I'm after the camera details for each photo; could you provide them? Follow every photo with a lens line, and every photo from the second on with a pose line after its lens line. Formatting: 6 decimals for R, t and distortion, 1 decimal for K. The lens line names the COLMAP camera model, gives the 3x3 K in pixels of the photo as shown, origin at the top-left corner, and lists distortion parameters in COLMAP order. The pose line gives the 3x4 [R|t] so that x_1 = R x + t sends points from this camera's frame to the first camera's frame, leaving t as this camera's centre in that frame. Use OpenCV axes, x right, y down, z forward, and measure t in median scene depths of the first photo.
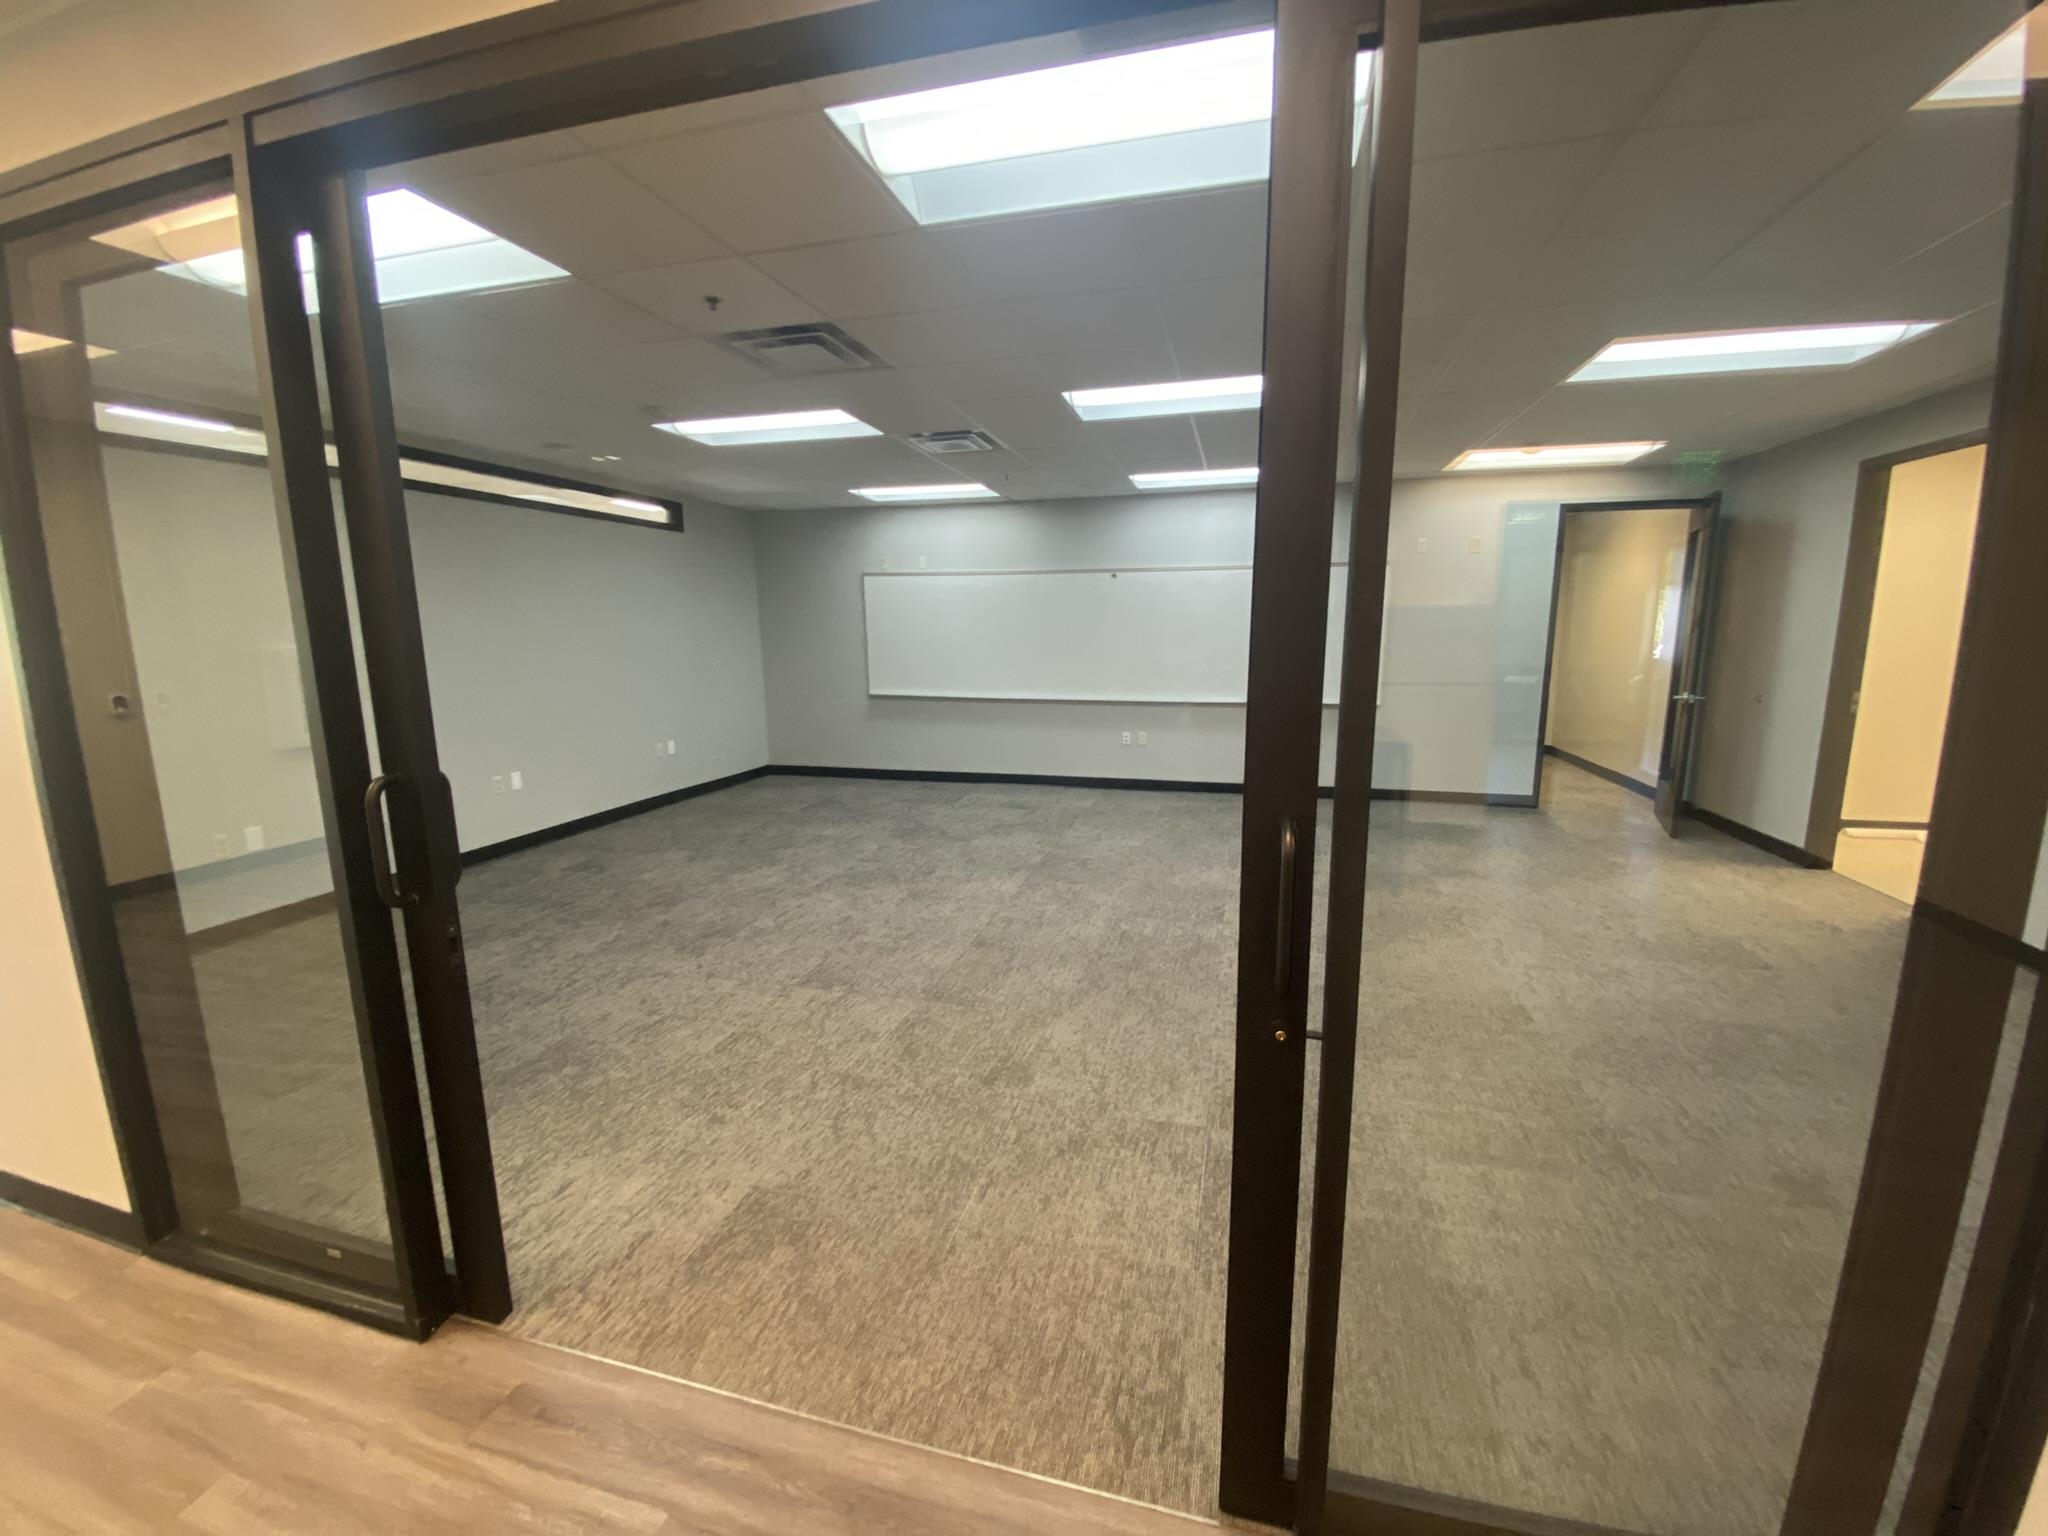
lens RADIAL K [[838.7, 0, 1027.4], [0, 838.7, 773.3], [0, 0, 1]] dist [0.007695, -0.009488]
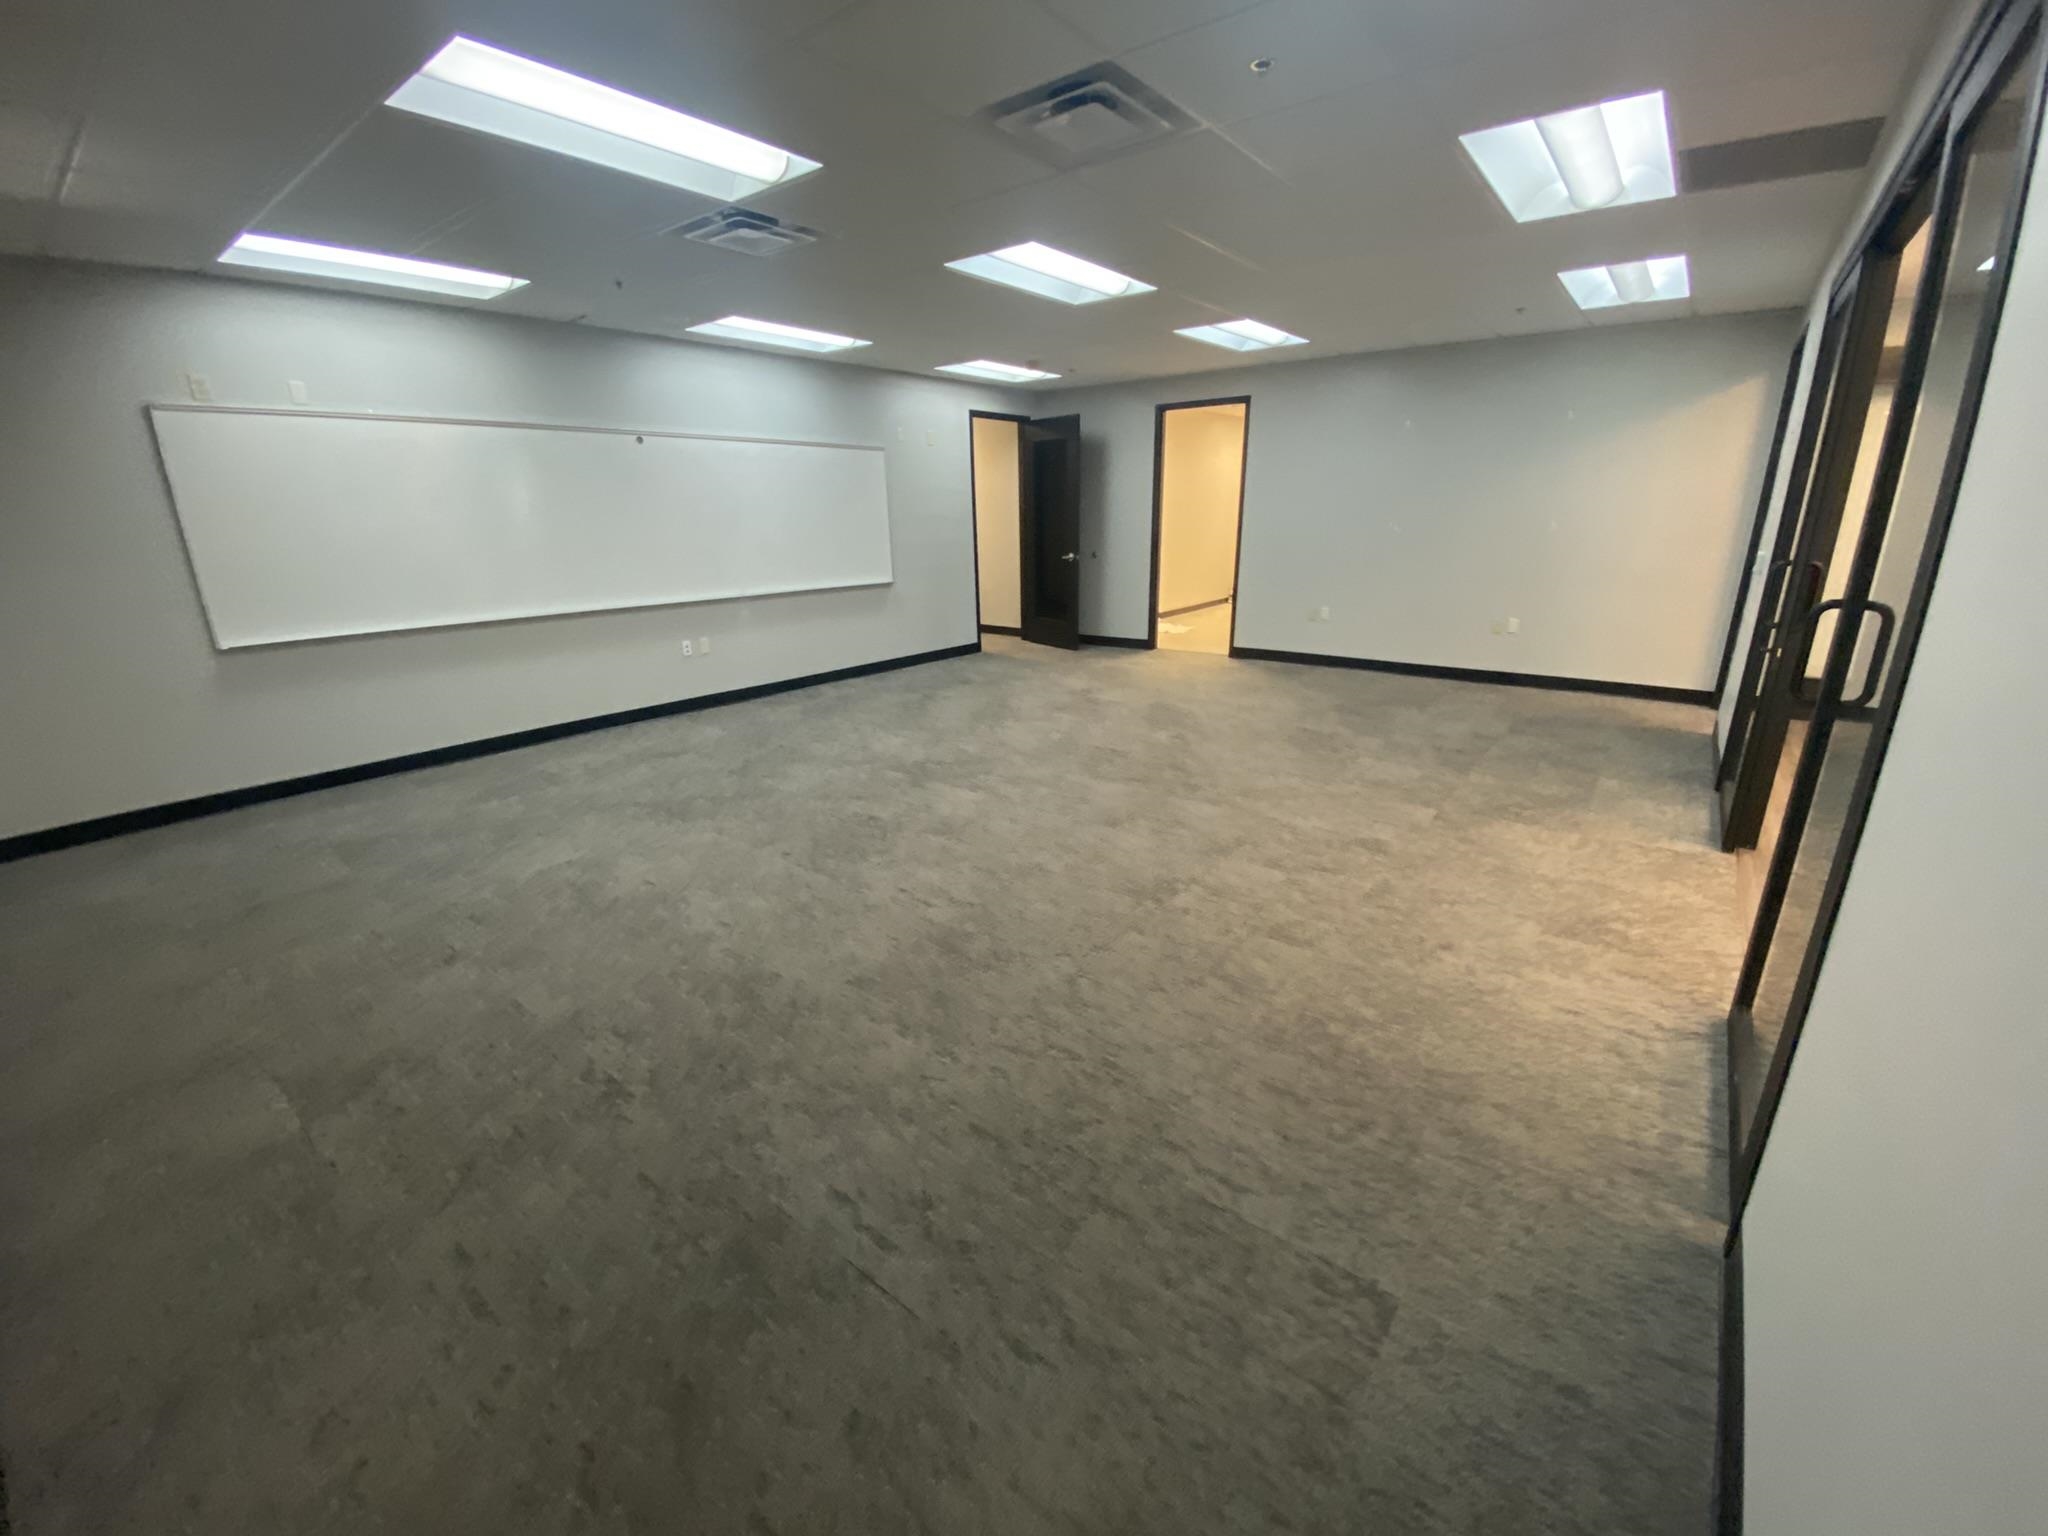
lens RADIAL K [[838.7, 0, 1035.8], [0, 838.7, 776.1], [0, 0, 1]] dist [0.007695, -0.009488]
pose [[0.385935, -0.285102, 0.877366, -0.837932], [0.174871, 0.956413, 0.233867, -0.091646], [-0.905800, 0.063169, 0.418969, 0.564218]]
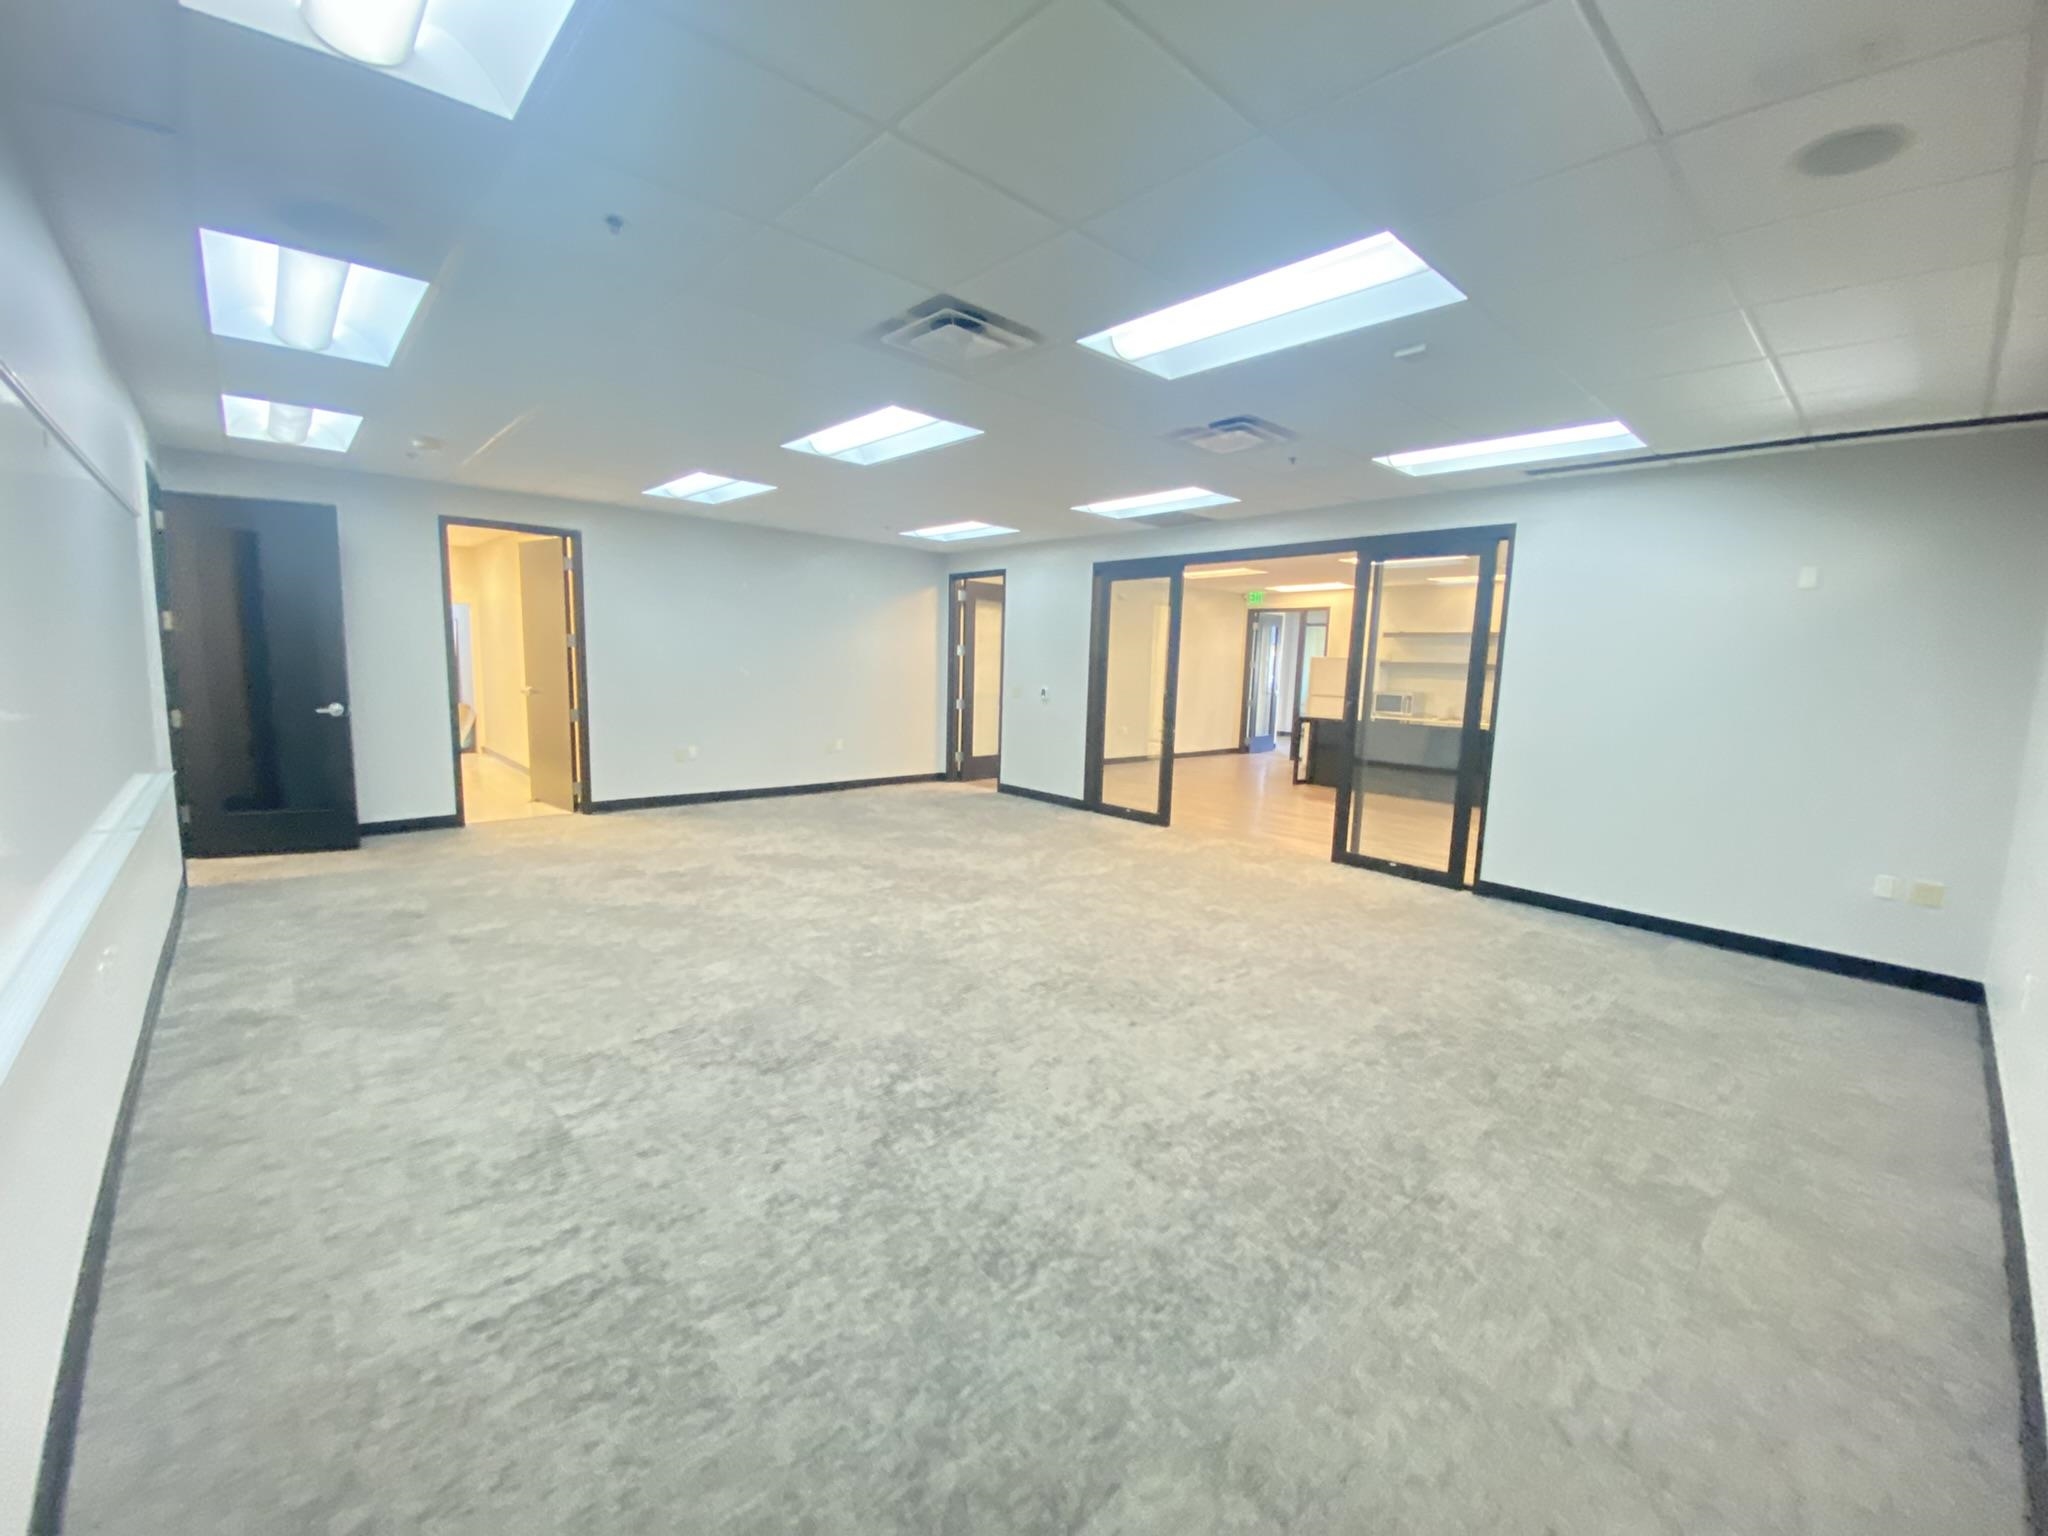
lens RADIAL K [[838.7, 0, 1025.9], [0, 838.7, 756.2], [0, 0, 1]] dist [0.007695, -0.009488]
pose [[-0.849077, -0.085542, 0.521298, -0.522560], [0.063129, 0.963301, 0.260895, -0.297962], [-0.524484, 0.254429, -0.812516, 1.722269]]
